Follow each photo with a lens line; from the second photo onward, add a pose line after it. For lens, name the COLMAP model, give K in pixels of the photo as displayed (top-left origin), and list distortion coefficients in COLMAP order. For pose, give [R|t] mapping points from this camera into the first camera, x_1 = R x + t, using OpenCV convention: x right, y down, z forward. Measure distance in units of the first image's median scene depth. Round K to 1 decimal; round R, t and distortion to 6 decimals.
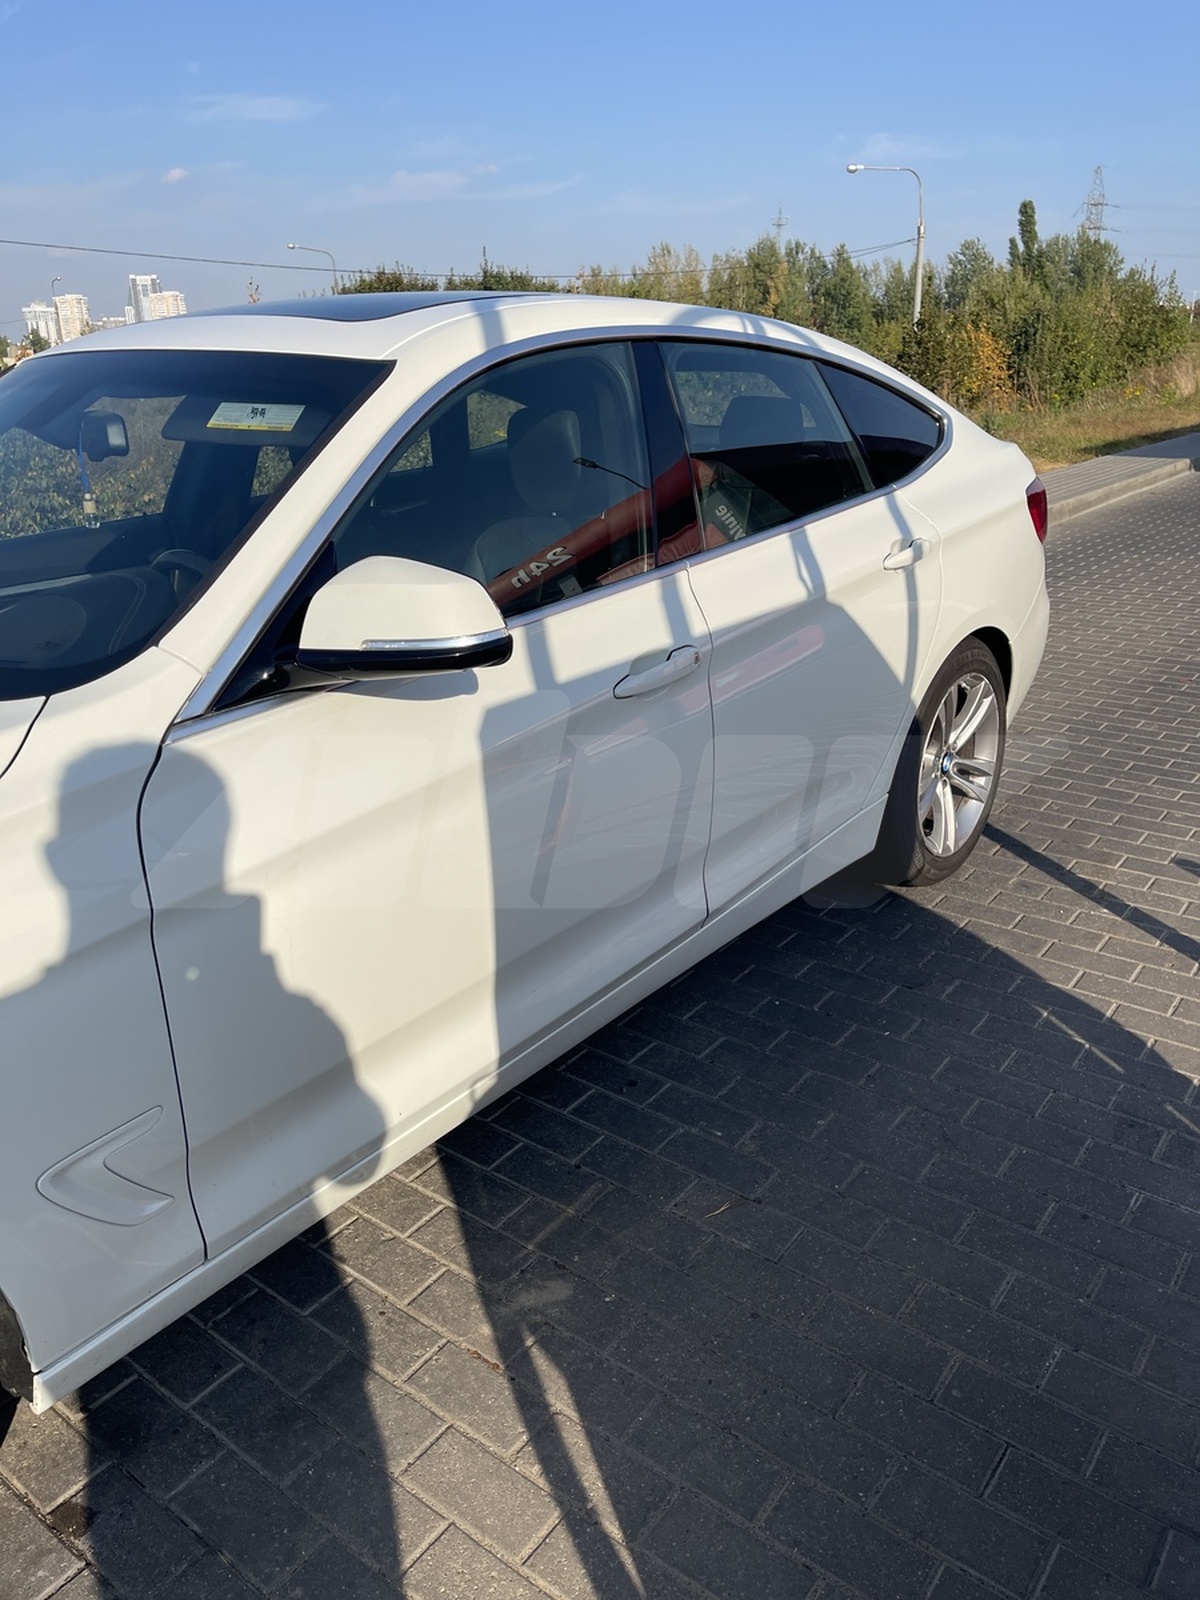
lens RADIAL K [[1194.3, 0, 611.8], [0, 1194.3, 804.7], [0, 0, 1]] dist [0.076263, -0.108203]
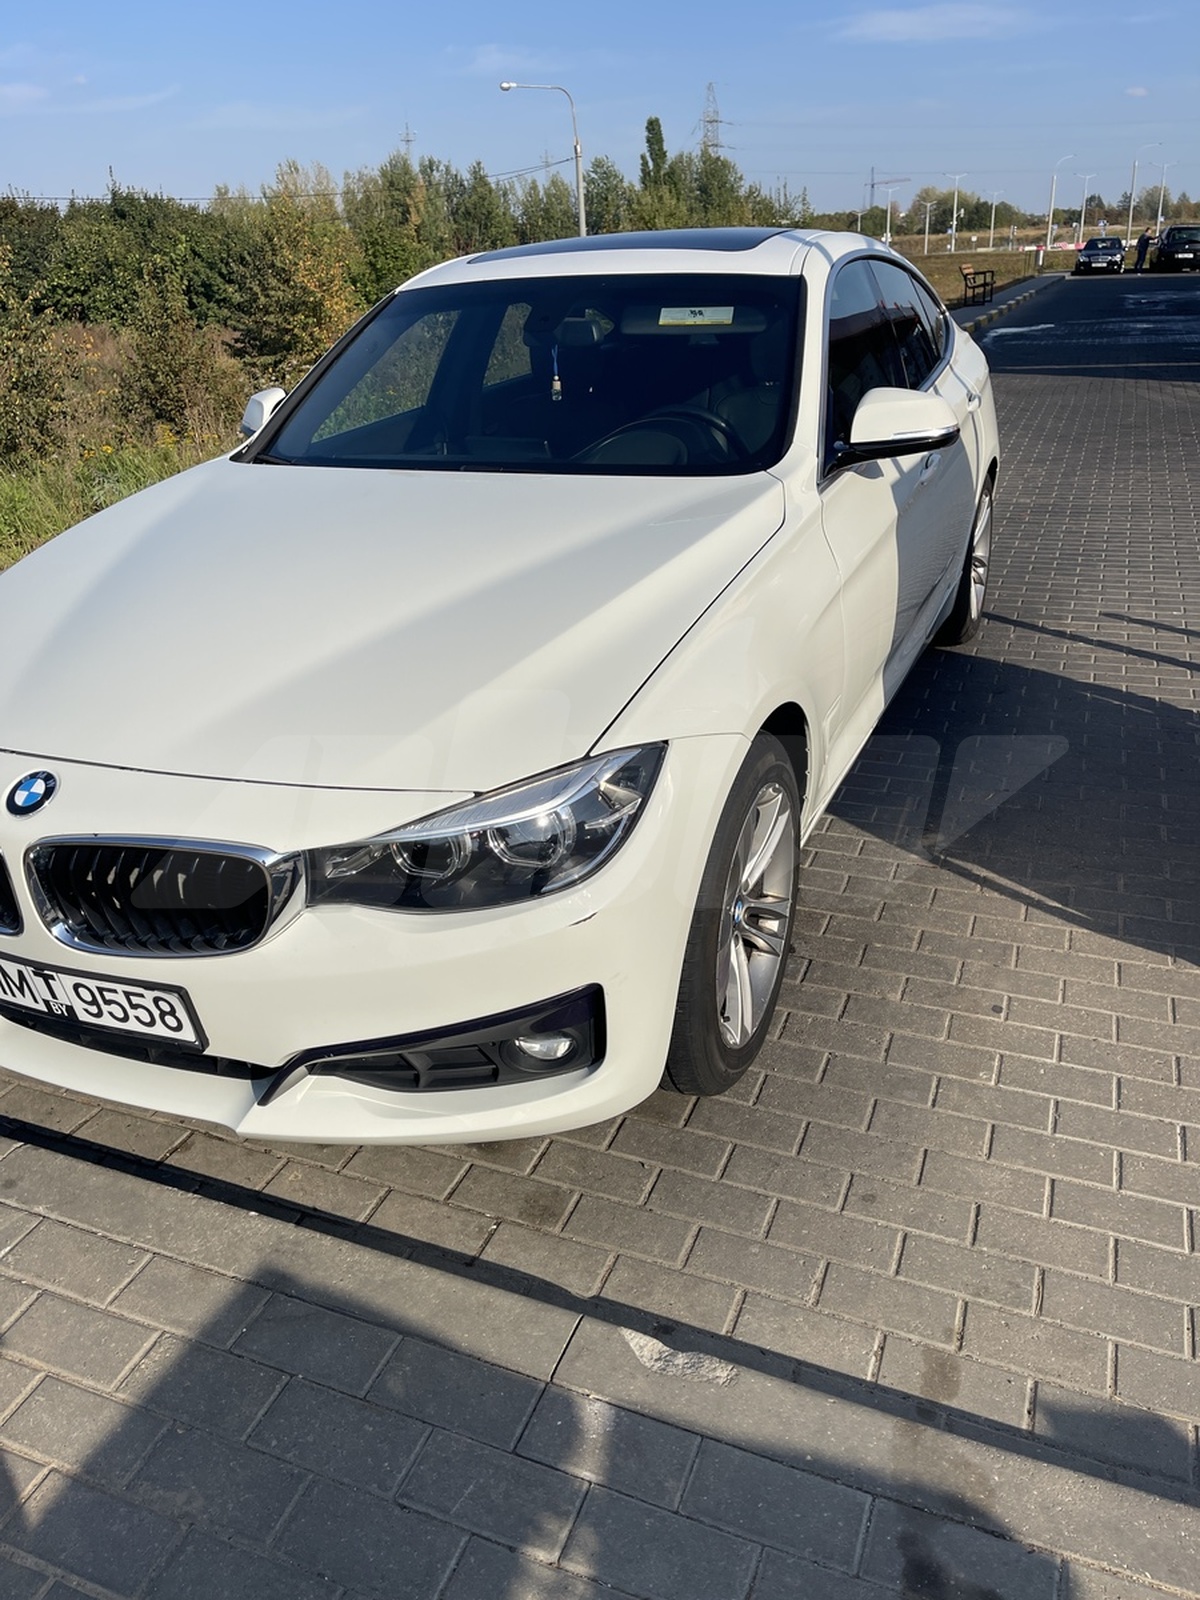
lens RADIAL K [[1194.3, 0, 606.1], [0, 1194.3, 808.5], [0, 0, 1]] dist [0.076263, -0.108203]
pose [[0.962841, -0.129690, 0.236892, -0.516216], [0.115905, 0.990699, 0.071280, 0.110149], [-0.243933, -0.041174, 0.968918, -0.302974]]
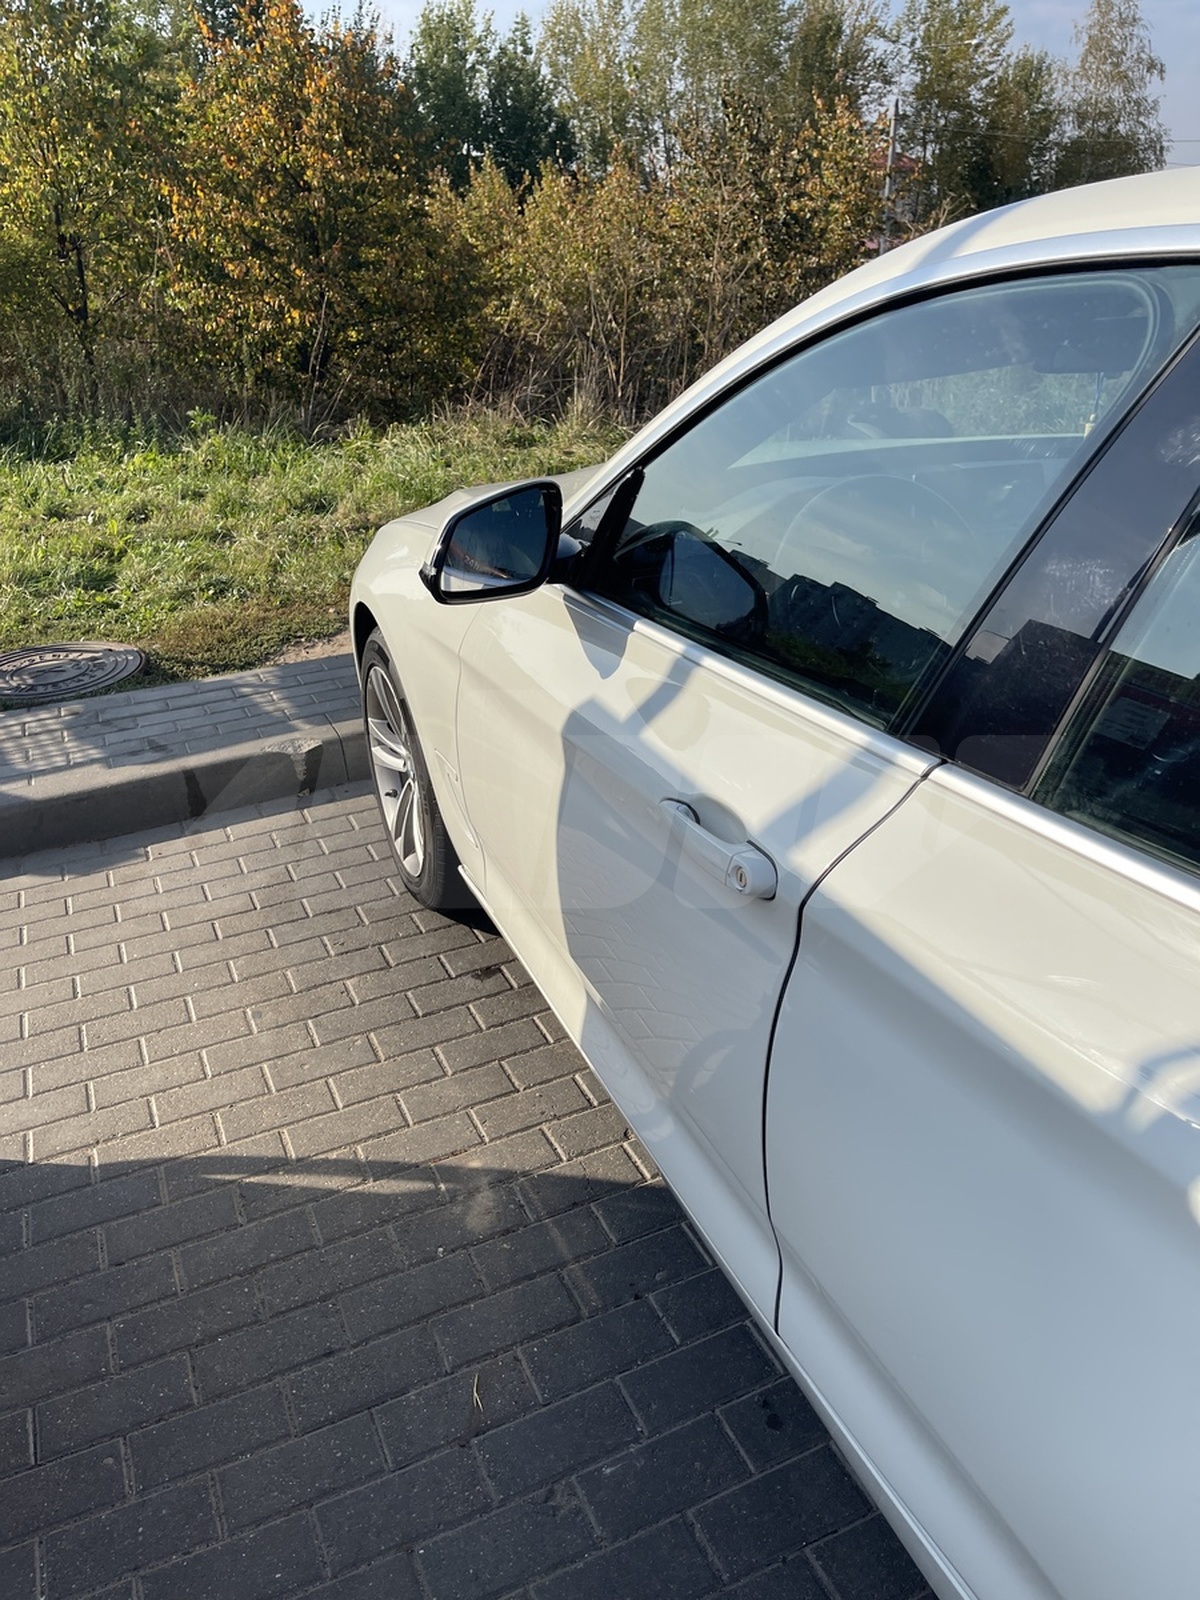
lens RADIAL K [[1194.3, 0, 593.1], [0, 1194.3, 807.9], [0, 0, 1]] dist [0.076263, -0.108203]
pose [[-0.480306, 0.409000, -0.775903, 0.326748], [-0.271340, 0.771939, 0.574878, -0.282141], [0.834075, 0.486651, -0.259788, 0.686631]]
